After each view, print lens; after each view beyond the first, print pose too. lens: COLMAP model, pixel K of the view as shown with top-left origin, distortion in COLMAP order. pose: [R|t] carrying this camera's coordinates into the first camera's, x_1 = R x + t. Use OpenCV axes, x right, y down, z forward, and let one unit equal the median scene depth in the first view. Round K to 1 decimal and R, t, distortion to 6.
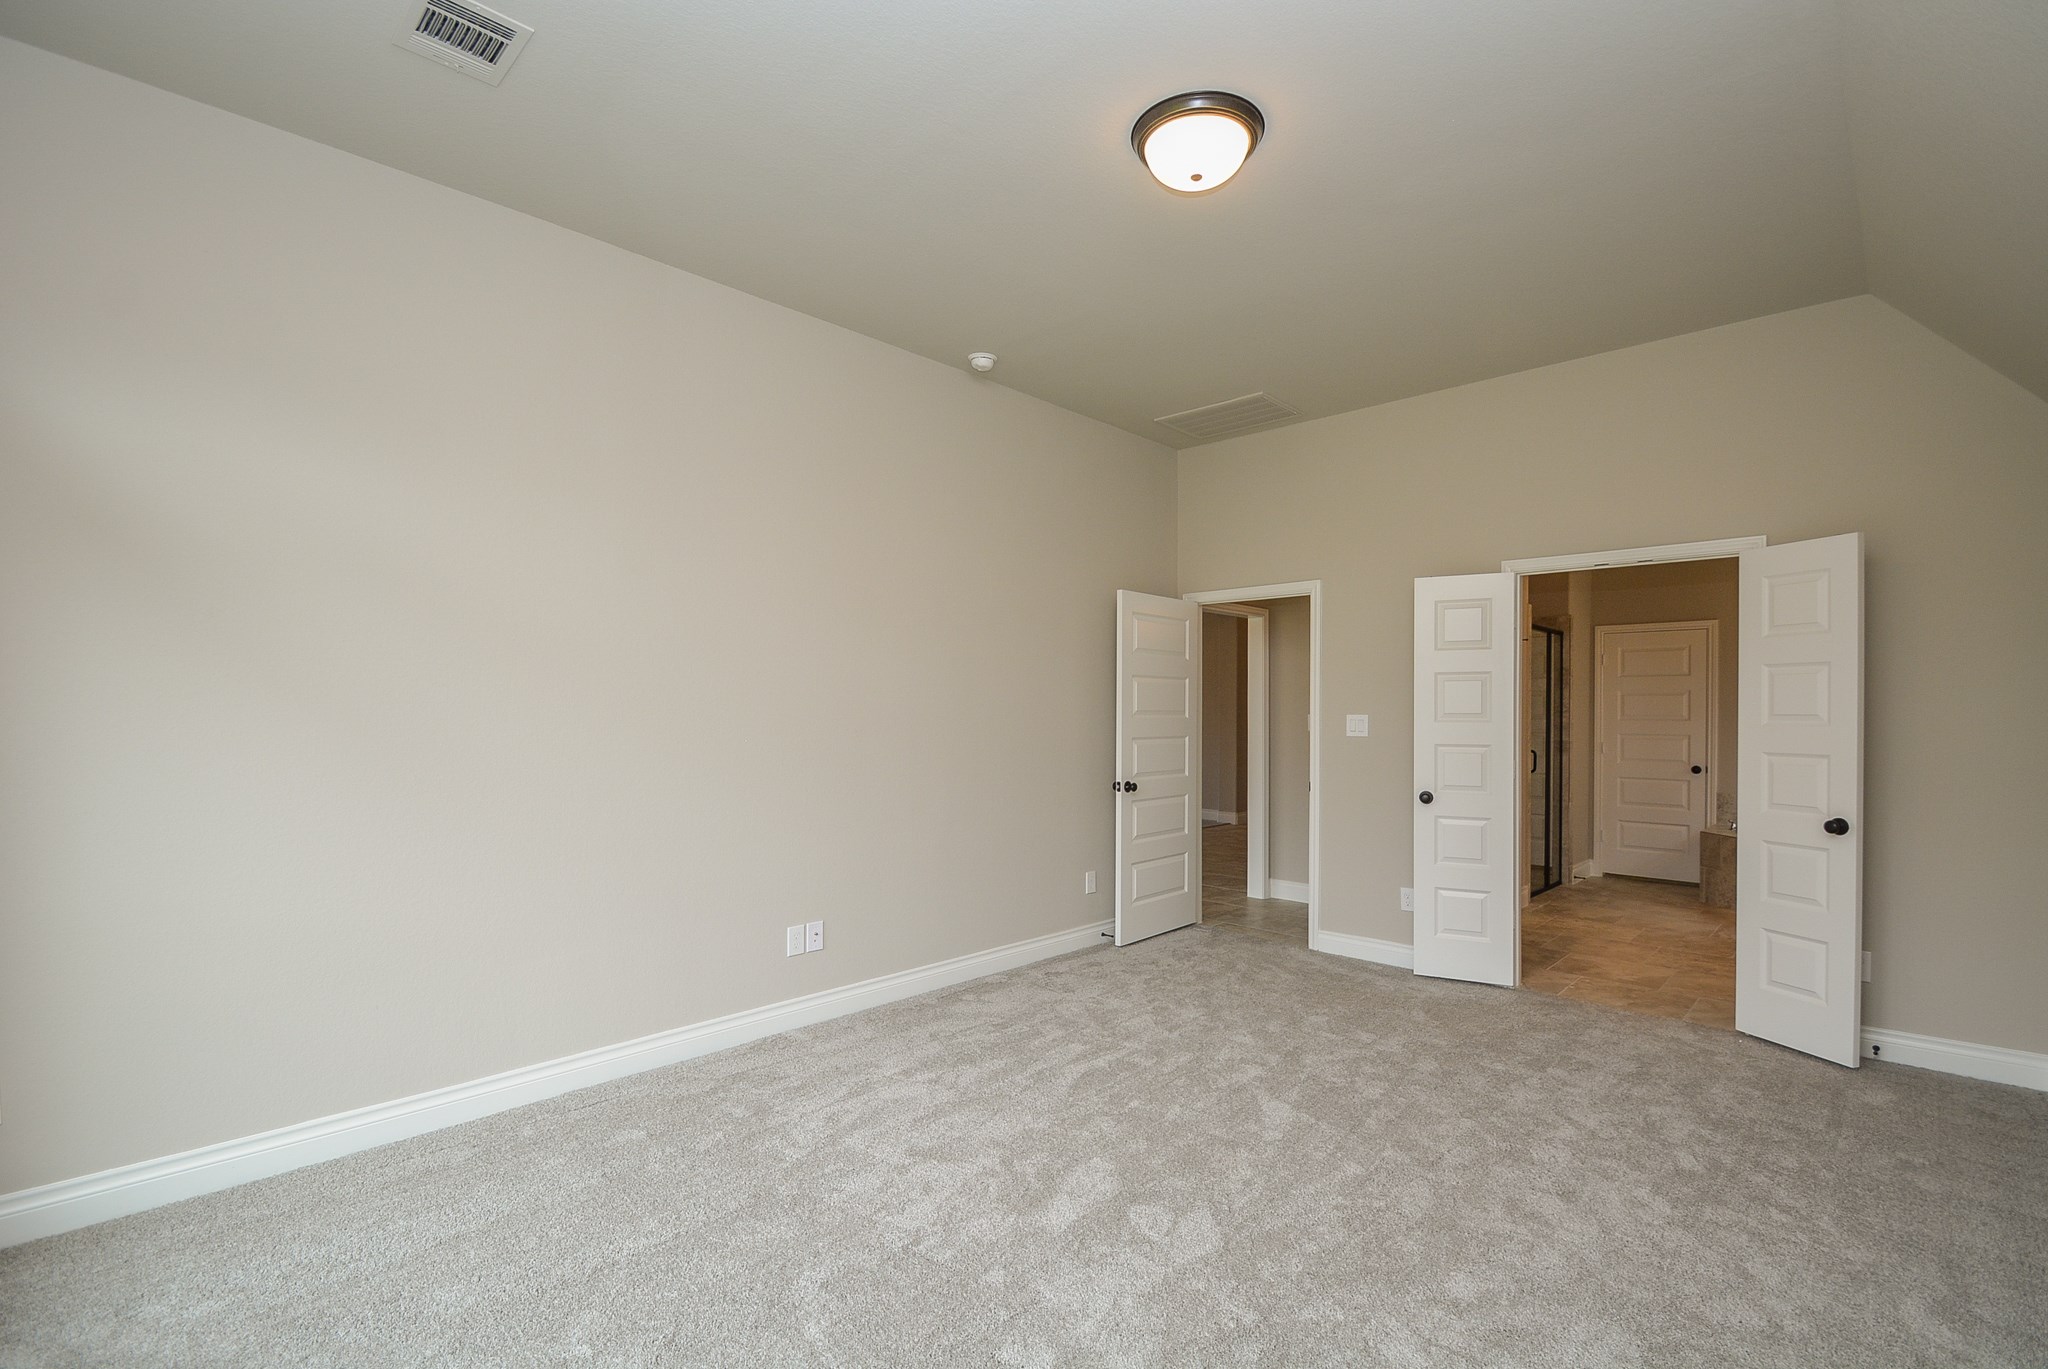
lens RADIAL K [[903.6, 0, 1030.8], [0, 903.6, 712.8], [0, 0, 1]] dist [0.000438, -0.001577]
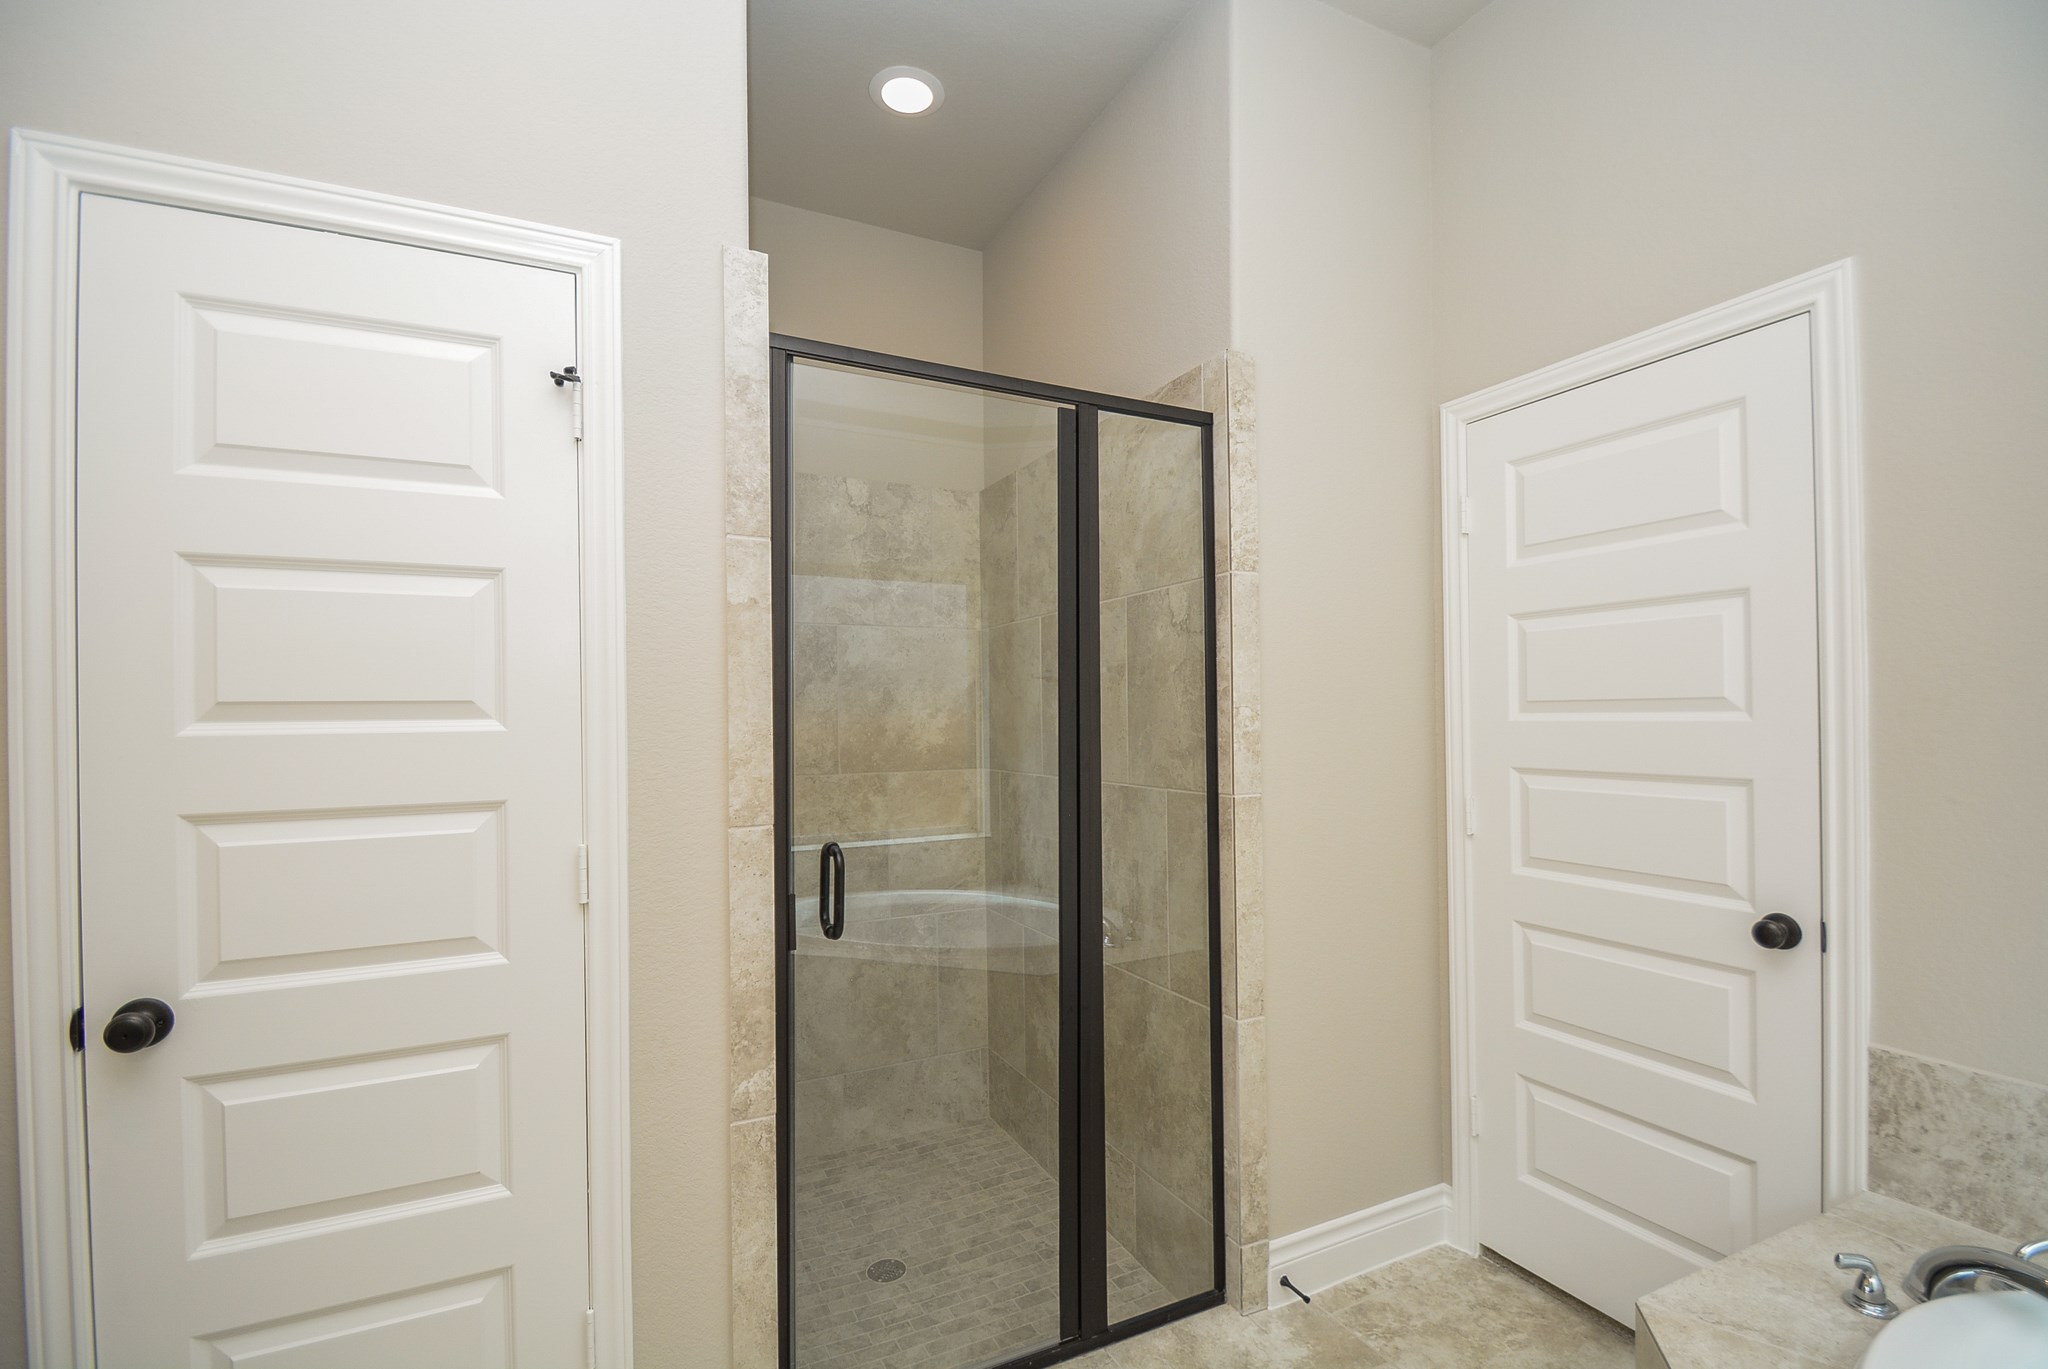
lens RADIAL K [[903.6, 0, 1030.8], [0, 903.6, 712.8], [0, 0, 1]] dist [0.000438, -0.001577]
pose [[0.945689, -0.015031, -0.324726, 0.626350], [0.013941, 0.999887, -0.005685, 0.005667], [0.324774, 0.000849, 0.945791, 0.712515]]
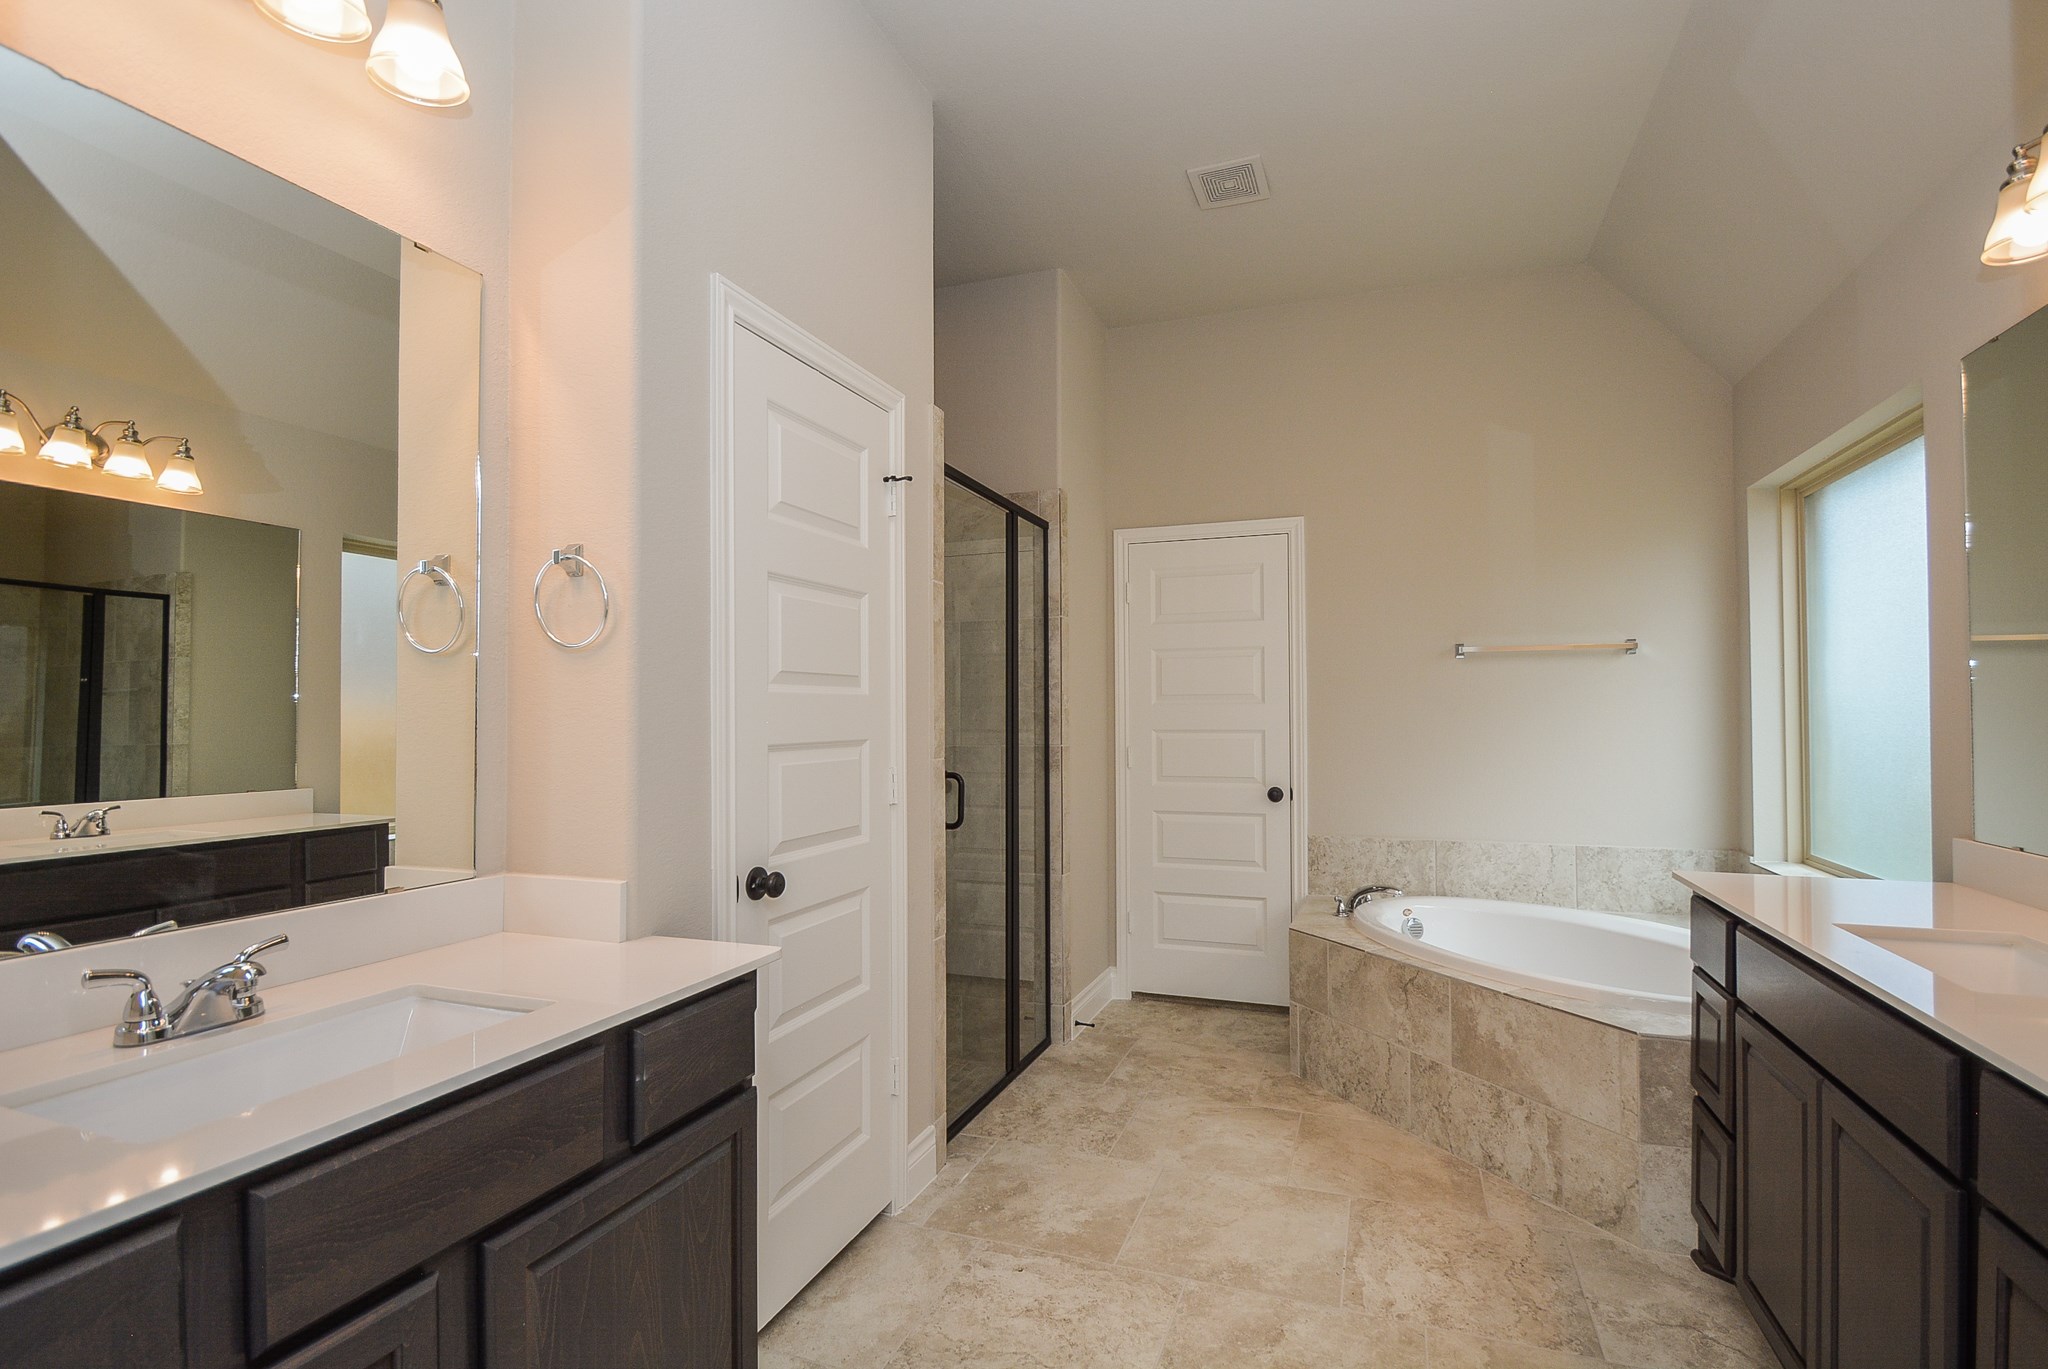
lens RADIAL K [[903.6, 0, 1030.8], [0, 903.6, 712.8], [0, 0, 1]] dist [0.000438, -0.001577]
pose [[0.920700, -0.009173, 0.390163, 0.389936], [0.011127, 0.999934, -0.002748, 0.014041], [-0.390112, 0.006872, 0.920742, 0.556725]]
